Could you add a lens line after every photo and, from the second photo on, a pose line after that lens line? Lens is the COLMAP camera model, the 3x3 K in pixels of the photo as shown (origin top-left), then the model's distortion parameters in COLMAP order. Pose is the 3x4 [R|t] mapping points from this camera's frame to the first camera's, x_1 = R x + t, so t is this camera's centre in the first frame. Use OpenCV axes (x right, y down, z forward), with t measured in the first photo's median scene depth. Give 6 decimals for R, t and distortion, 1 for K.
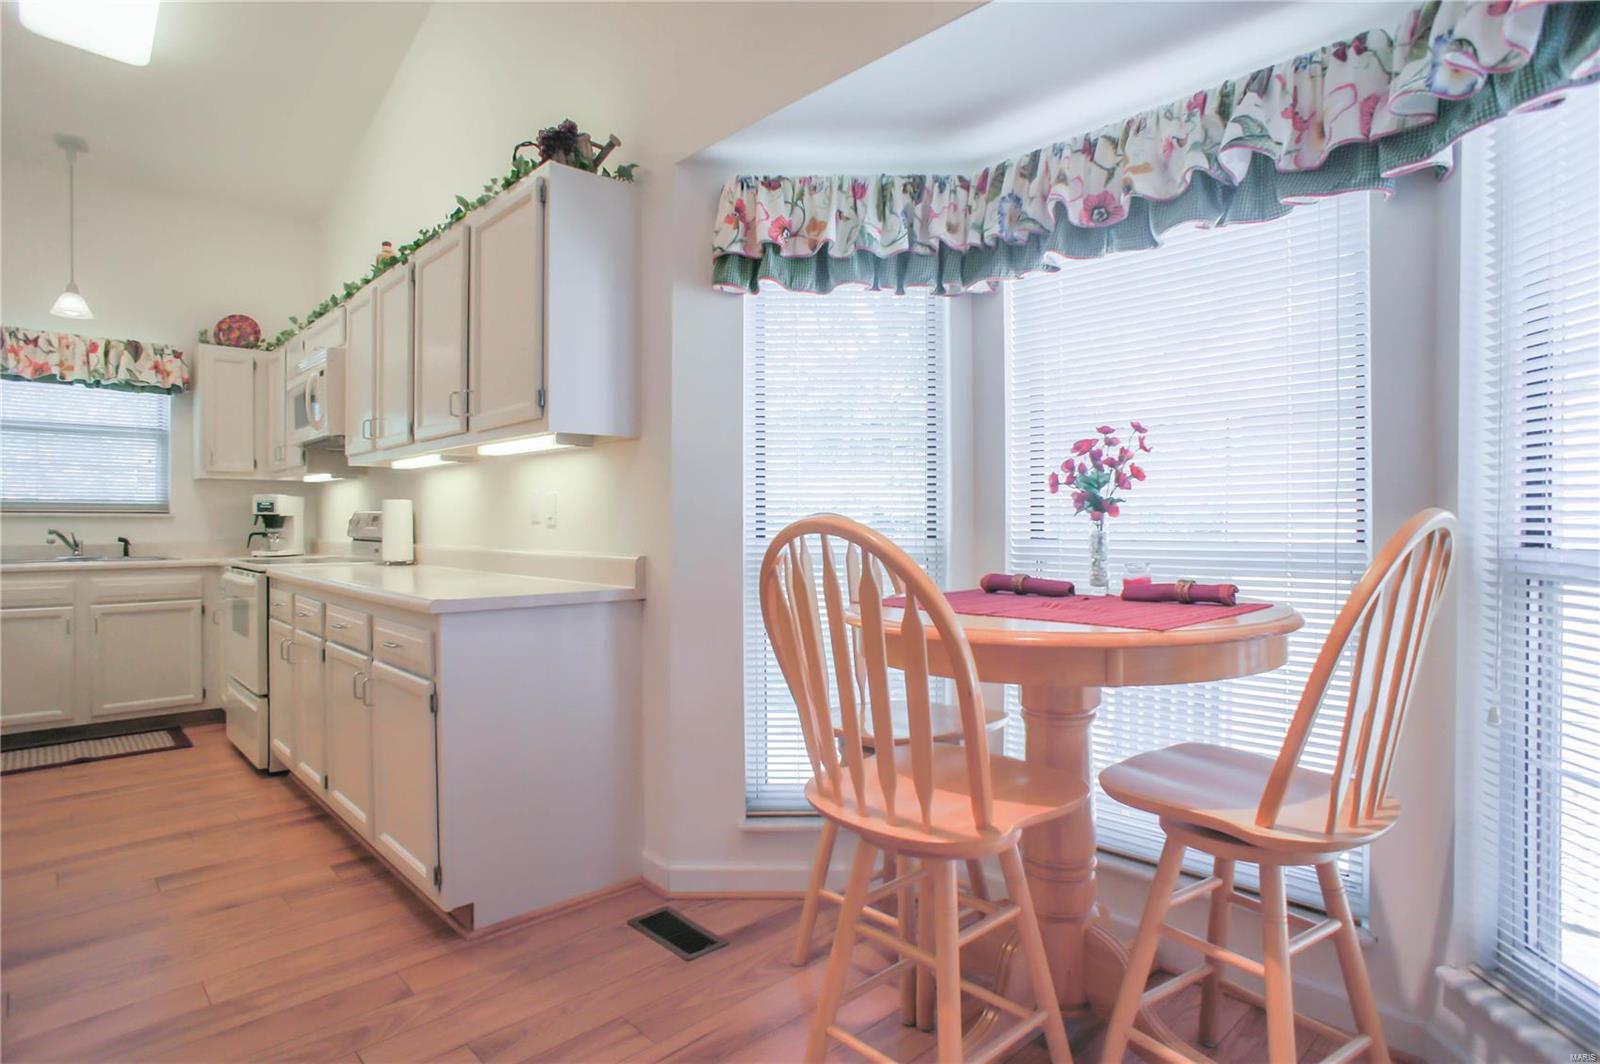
lens RADIAL K [[840.9, 0, 809.5], [0, 840.9, 531.7], [0, 0, 1]] dist [-0.049611, 0.035438]
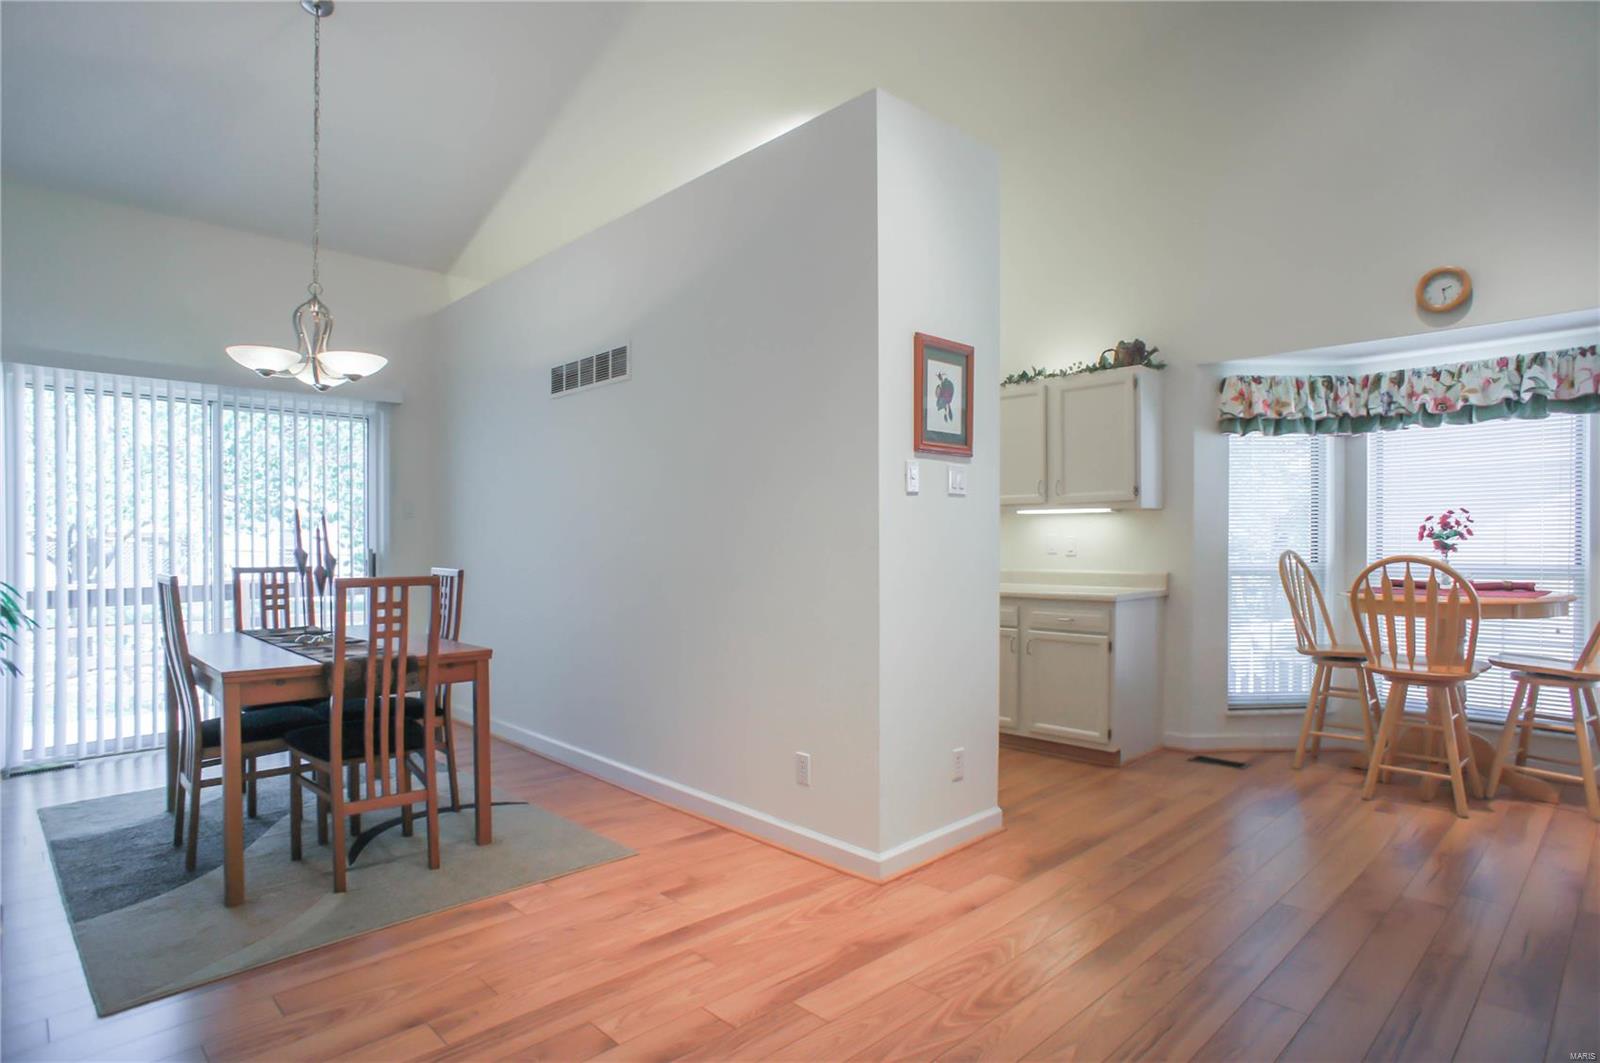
lens RADIAL K [[840.9, 0, 809.5], [0, 840.9, 531.2], [0, 0, 1]] dist [-0.049611, 0.035438]
pose [[0.999843, 0.005478, 0.016864, -1.118646], [-0.005386, 0.999970, -0.005488, -0.053700], [-0.016894, 0.005397, 0.999843, -0.905490]]
